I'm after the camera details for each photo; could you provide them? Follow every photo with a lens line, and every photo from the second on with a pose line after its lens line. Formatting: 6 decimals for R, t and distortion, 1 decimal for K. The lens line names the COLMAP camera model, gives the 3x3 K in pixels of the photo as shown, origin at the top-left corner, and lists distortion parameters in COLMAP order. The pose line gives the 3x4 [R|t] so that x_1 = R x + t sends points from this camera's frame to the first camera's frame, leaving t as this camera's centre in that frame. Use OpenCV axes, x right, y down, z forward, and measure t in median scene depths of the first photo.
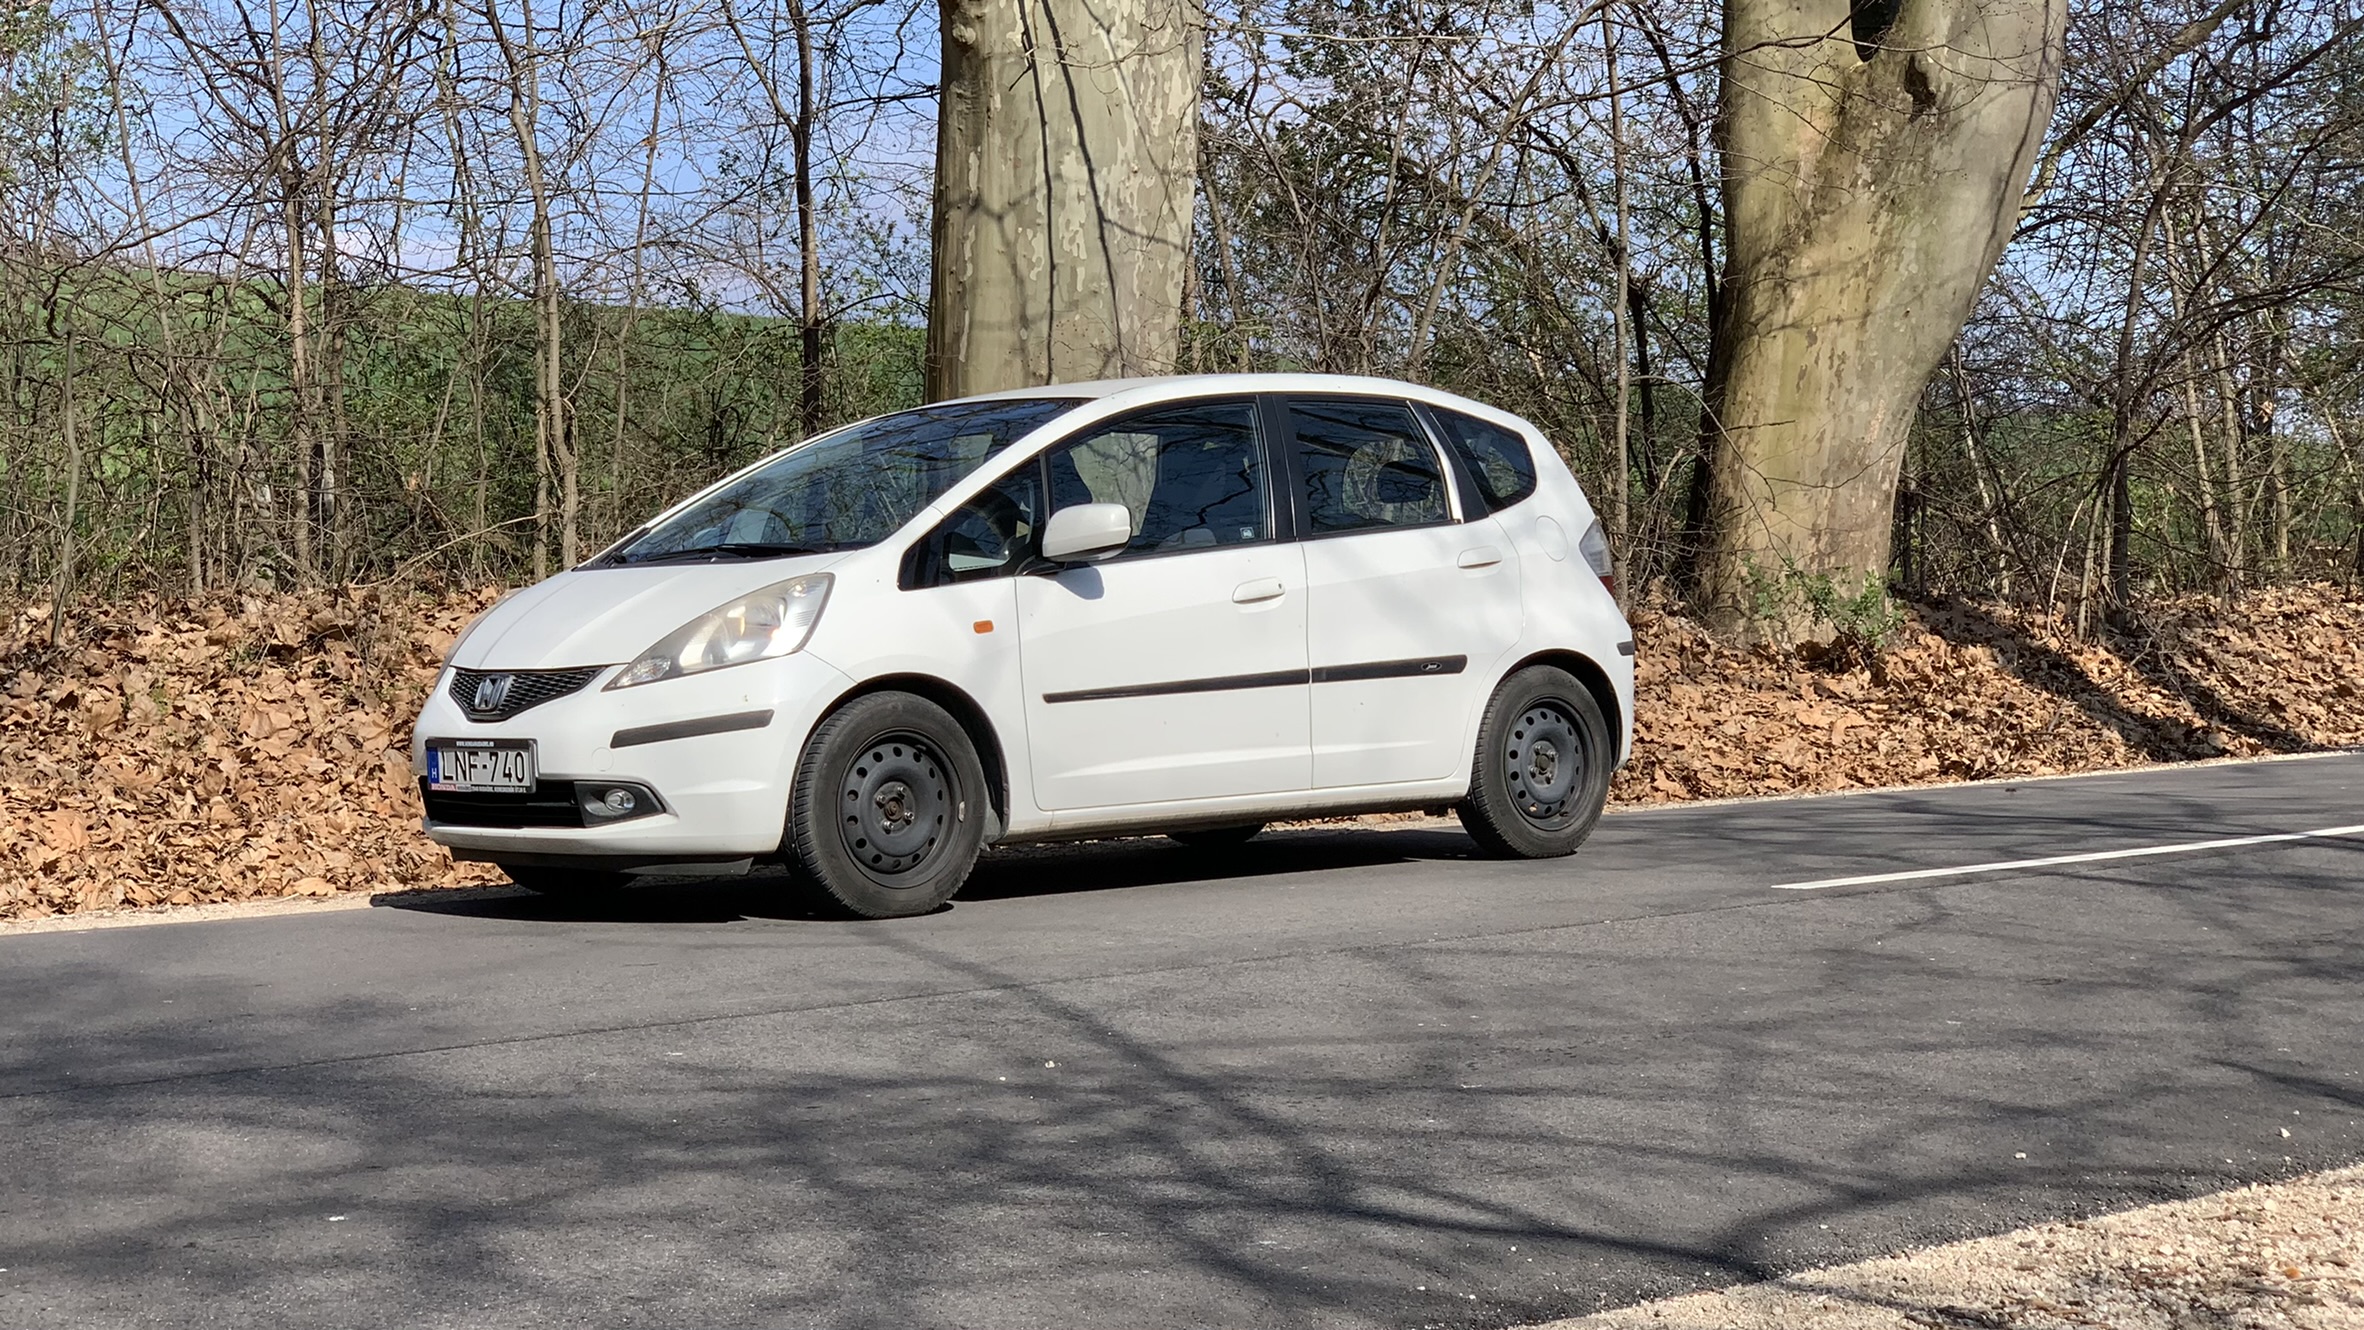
lens RADIAL K [[3532.0, 0, 1156.3], [0, 3532.0, 663.6], [0, 0, 1]] dist [0.053185, 0.000000]
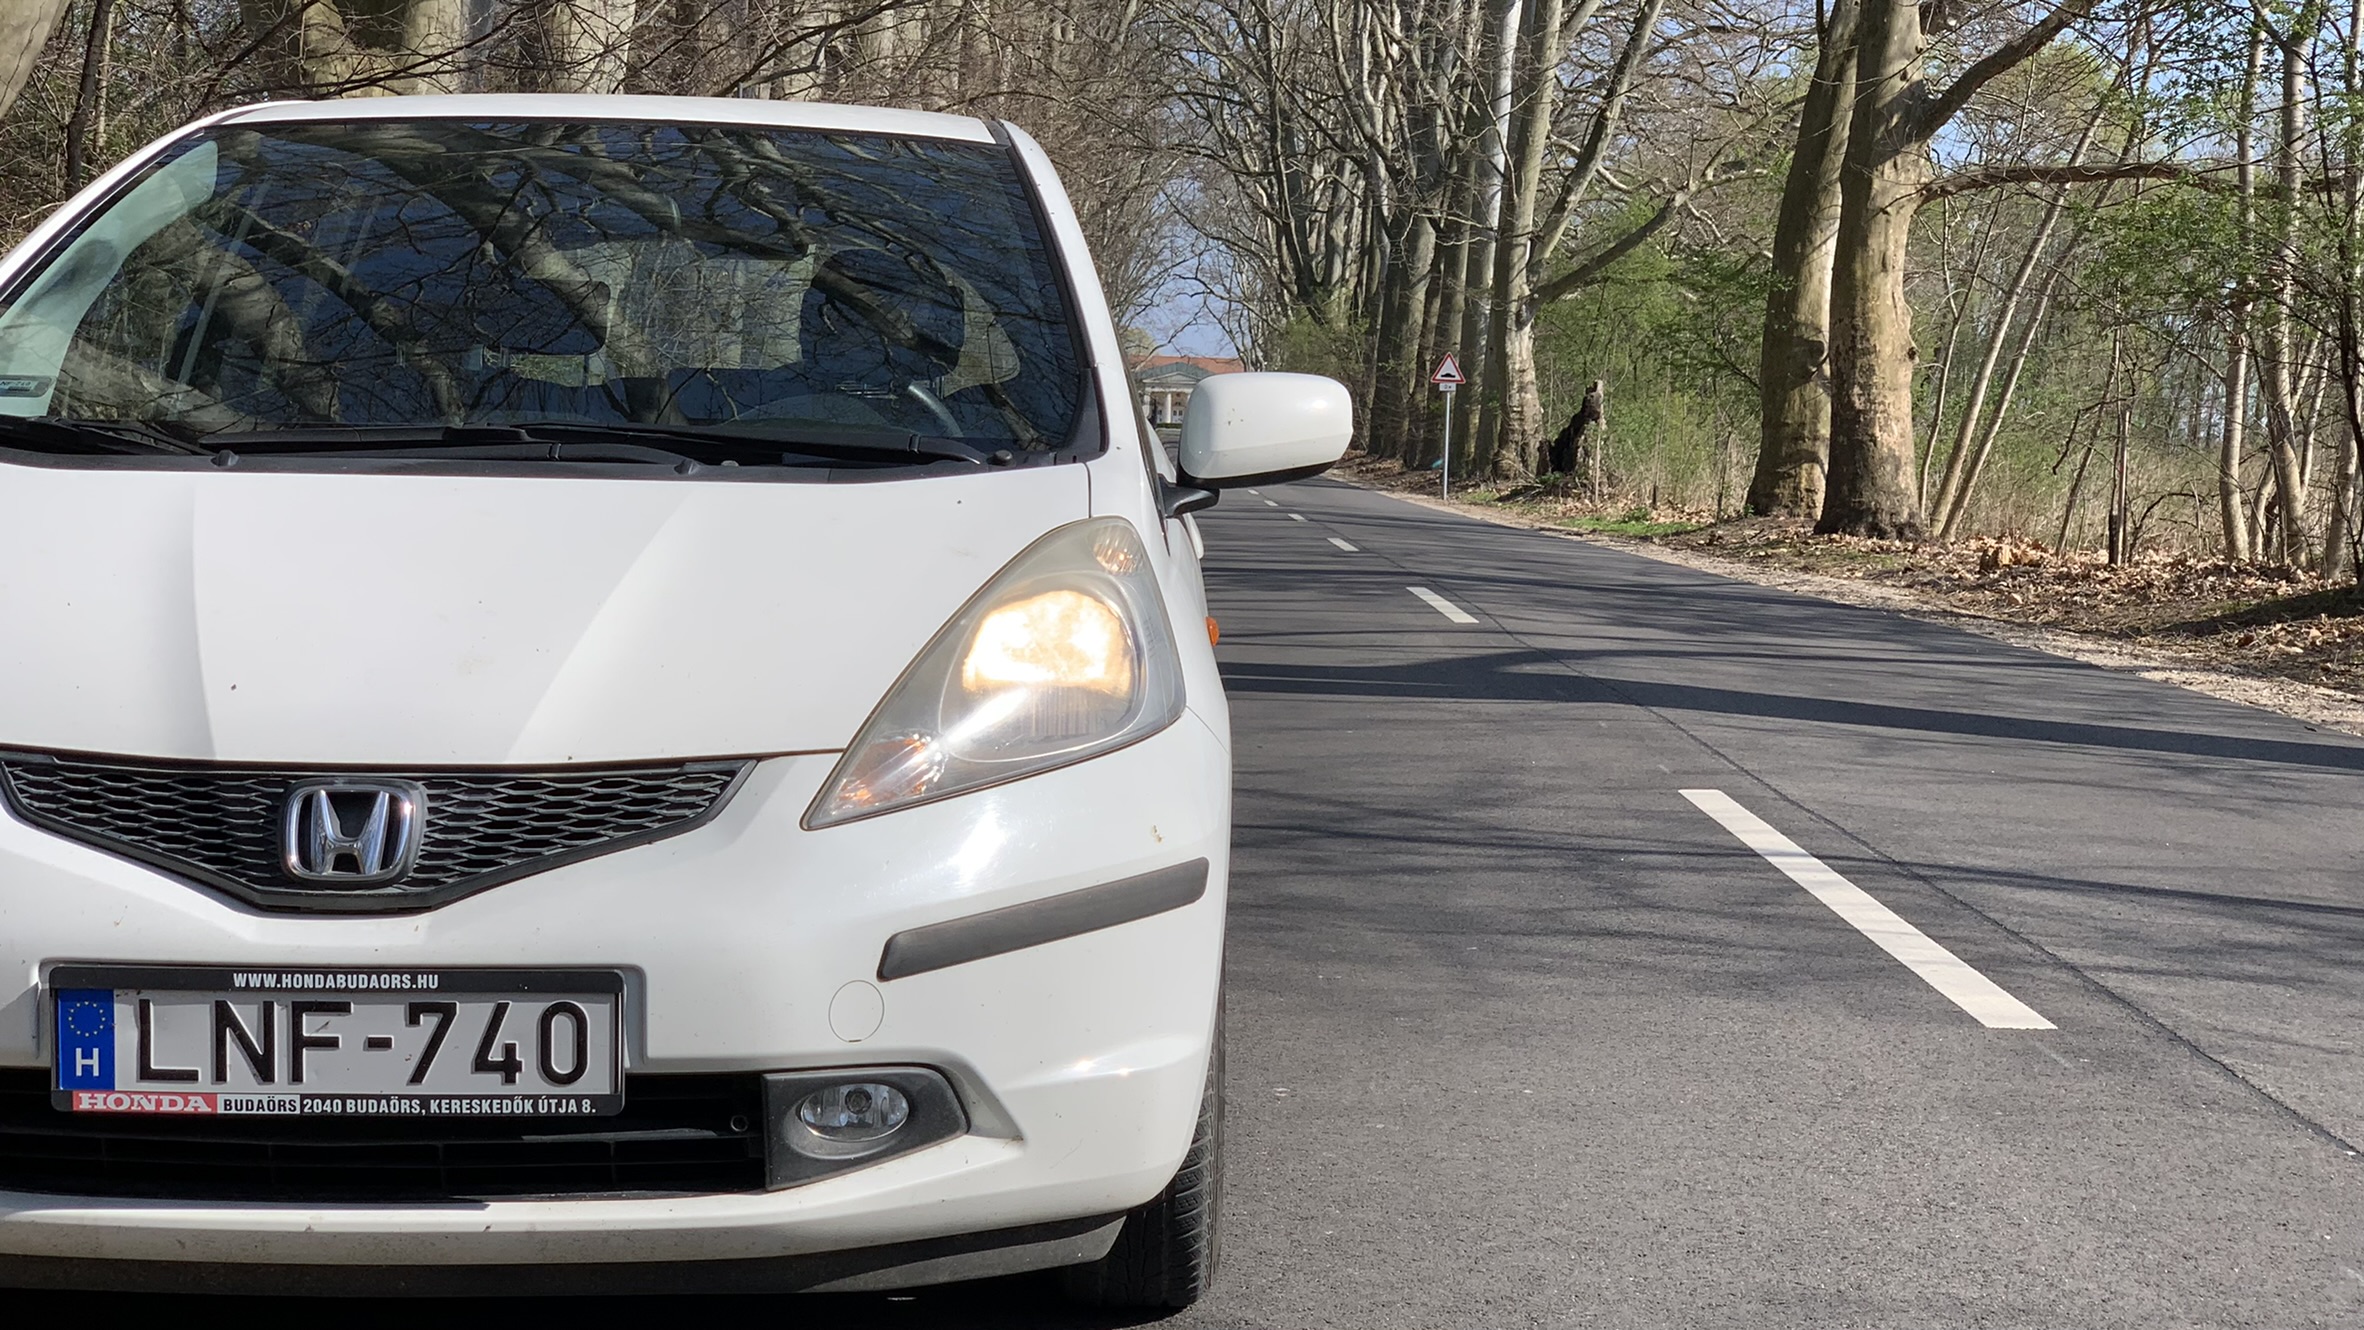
lens RADIAL K [[3532.0, 0, 1214.9], [0, 3532.0, 653.0], [0, 0, 1]] dist [0.053185, 0.000000]
pose [[0.635745, -0.014563, 0.771762, -0.363149], [-0.025575, 0.998876, 0.039916, -0.023408], [-0.771475, -0.045114, 0.634658, 0.627972]]
